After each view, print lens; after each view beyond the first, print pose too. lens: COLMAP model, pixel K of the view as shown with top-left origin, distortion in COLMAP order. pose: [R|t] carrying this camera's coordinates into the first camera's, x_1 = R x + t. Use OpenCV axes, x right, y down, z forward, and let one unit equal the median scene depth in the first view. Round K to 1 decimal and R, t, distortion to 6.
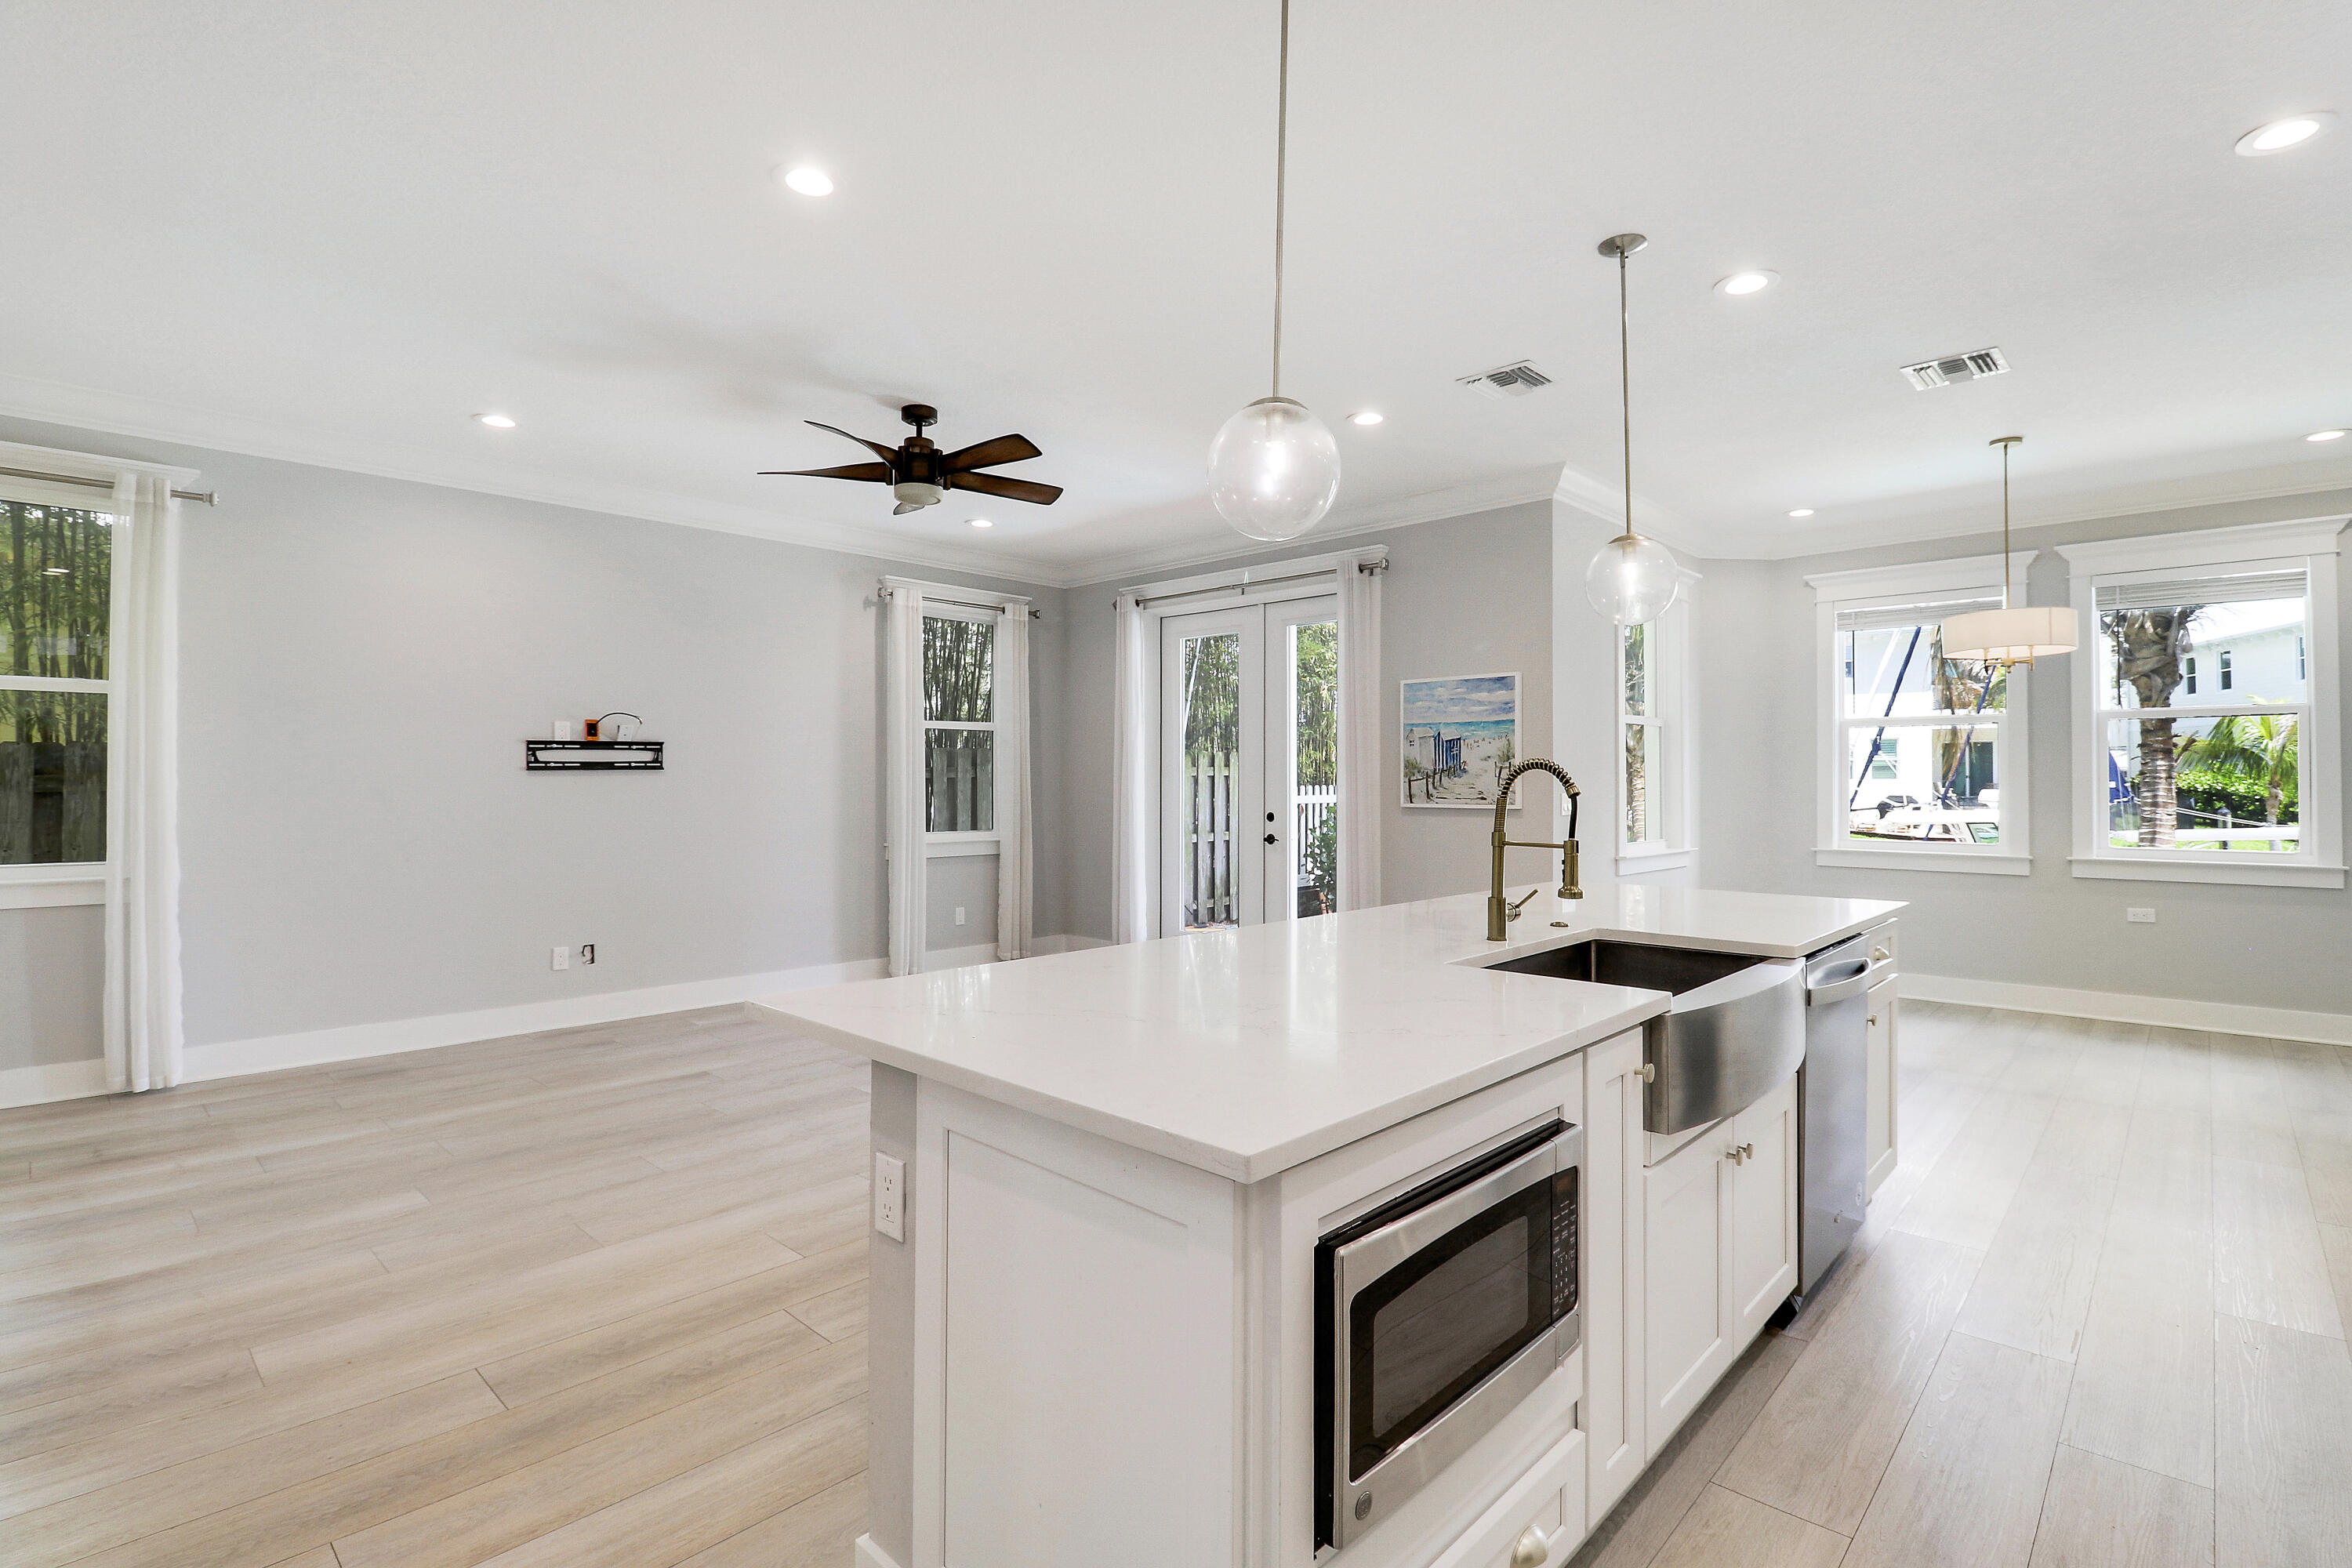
lens RADIAL K [[1103.3, 0, 1178.6], [0, 1103.3, 769.0], [0, 0, 1]] dist [0.001825, -0.012944]
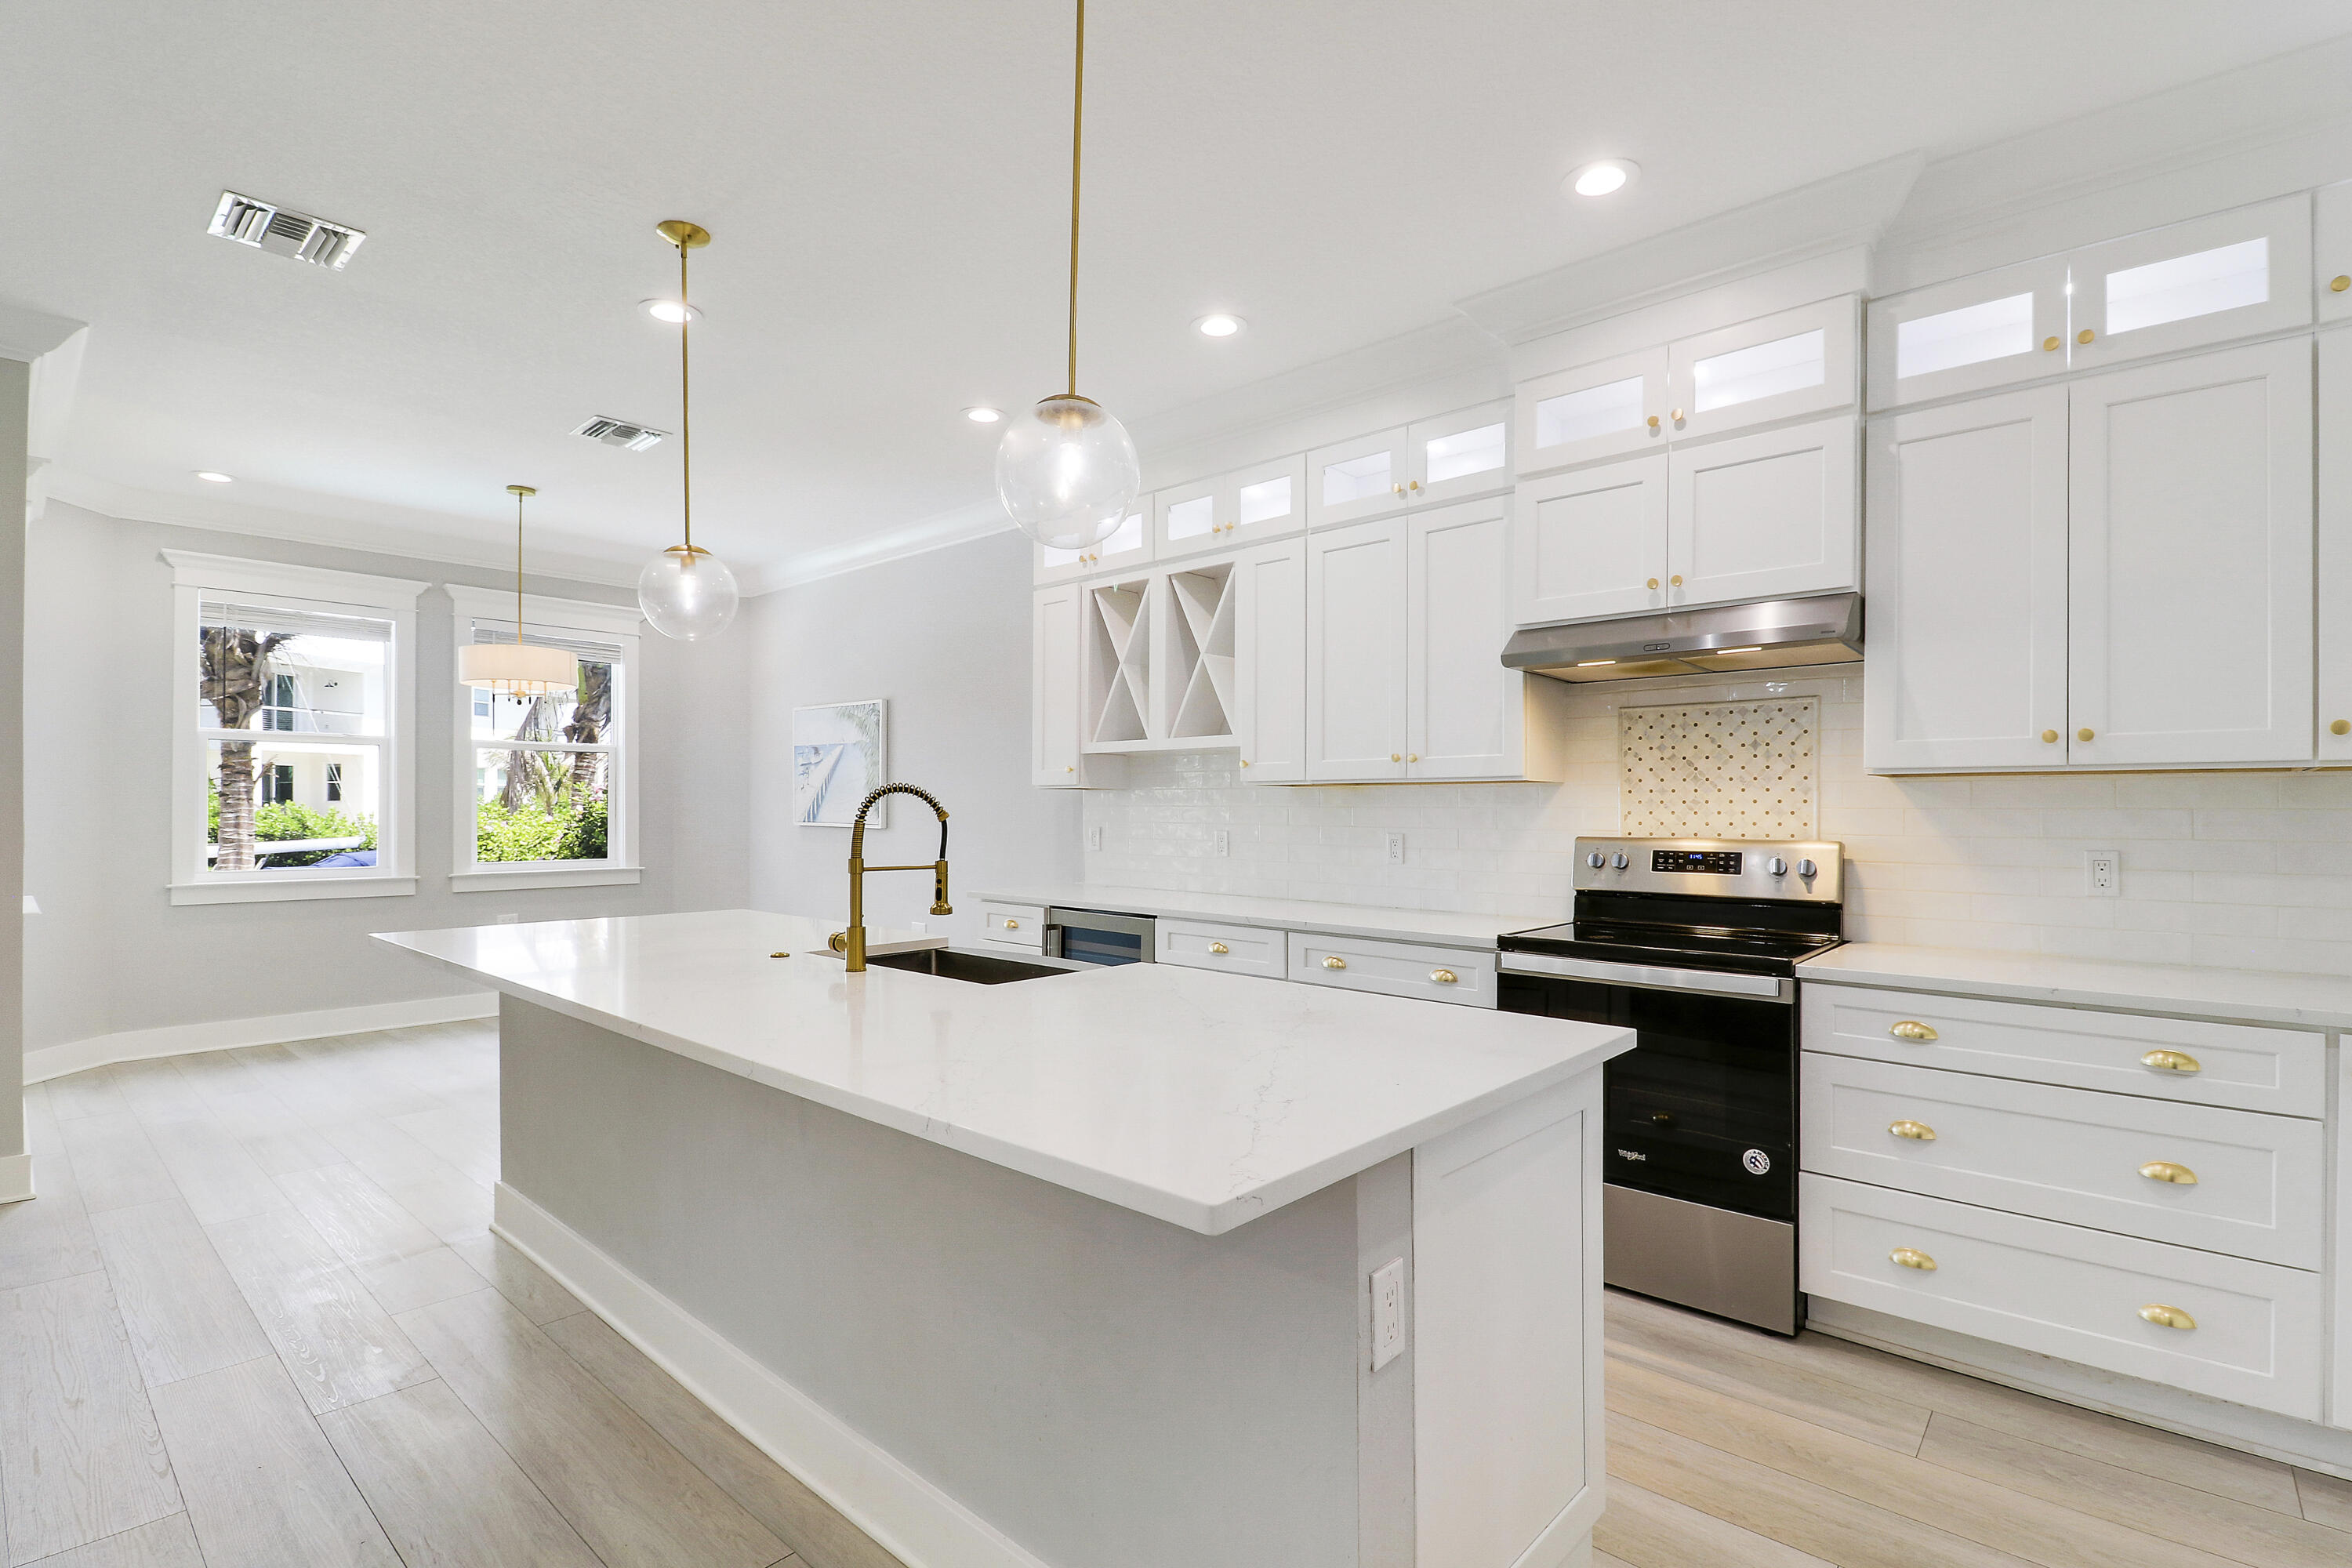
lens RADIAL K [[1091.1, 0, 1186.8], [0, 1091.1, 807.4], [0, 0, 1]] dist [0.002457, -0.010322]
pose [[-0.038050, -0.002418, 0.999273, -0.292210], [-0.013966, 0.999901, 0.001887, 0.002842], [-0.999178, -0.013884, -0.038080, 0.324707]]
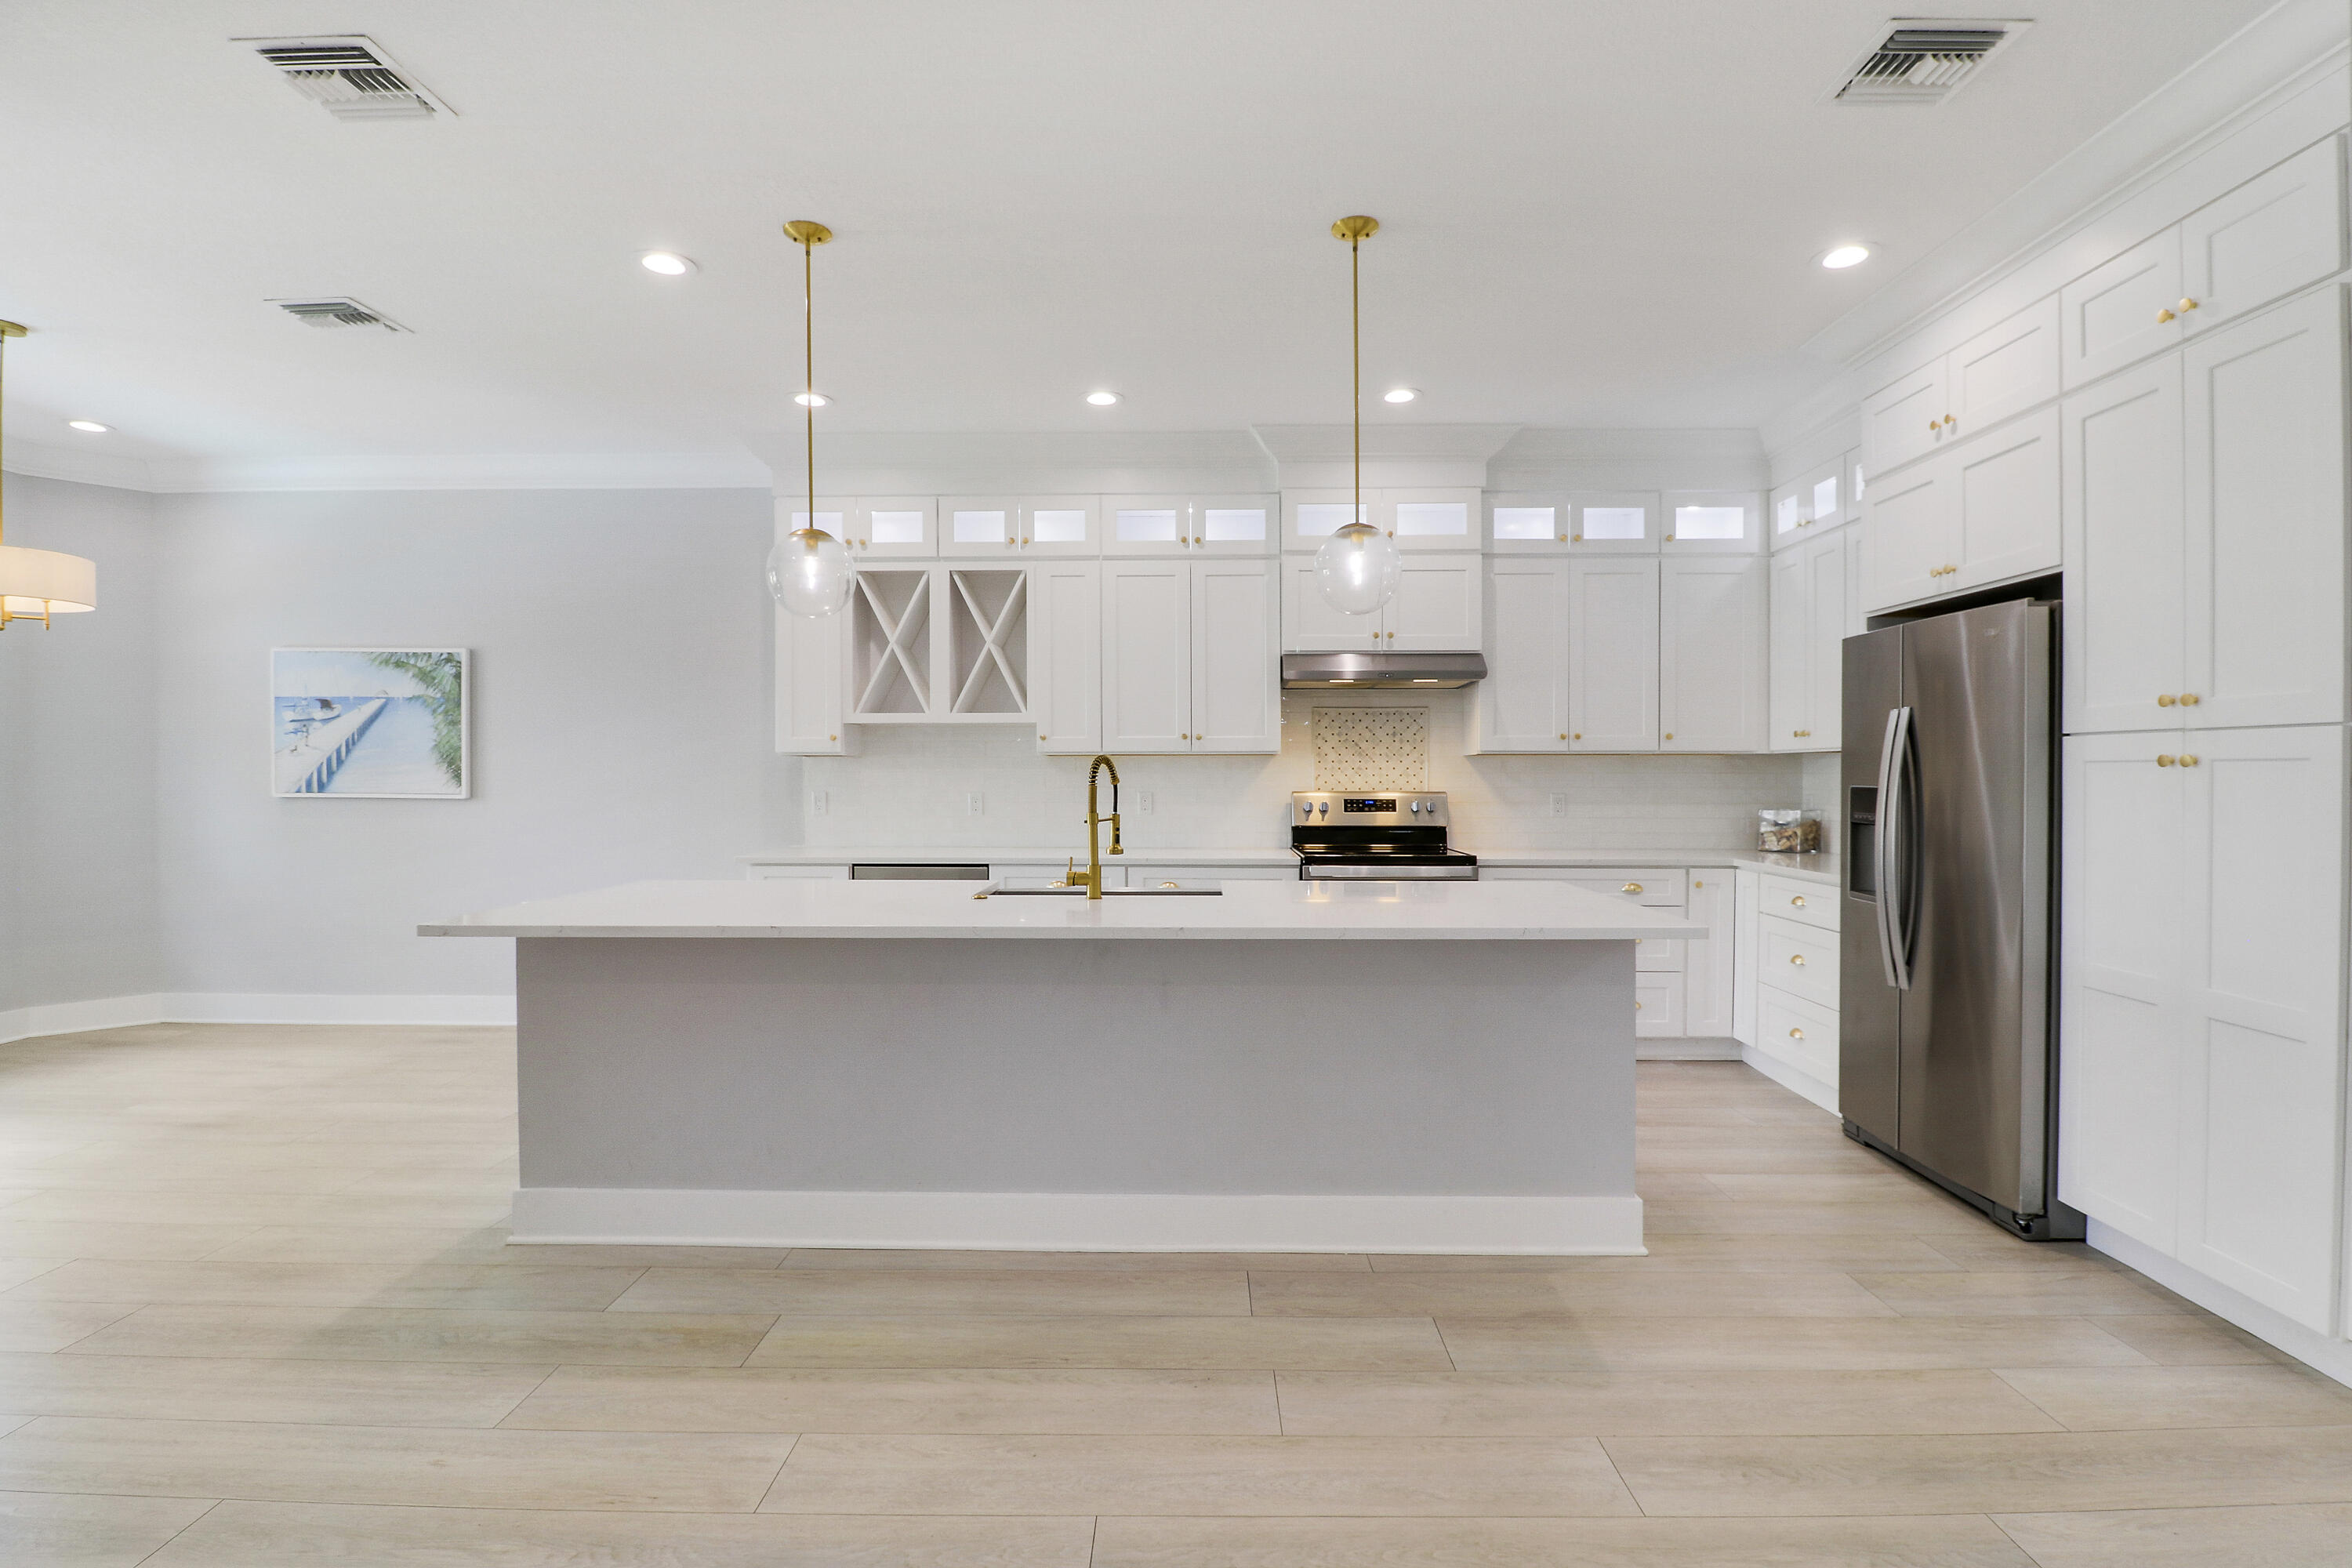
lens RADIAL K [[1079.7, 0, 1197.1], [0, 1079.7, 781.3], [0, 0, 1]] dist [0.000662, -0.014849]
pose [[-0.684756, -0.007868, 0.728730, -0.297785], [-0.009278, 0.999955, 0.002078, 0.007344], [-0.728714, -0.005338, -0.684798, 0.759140]]
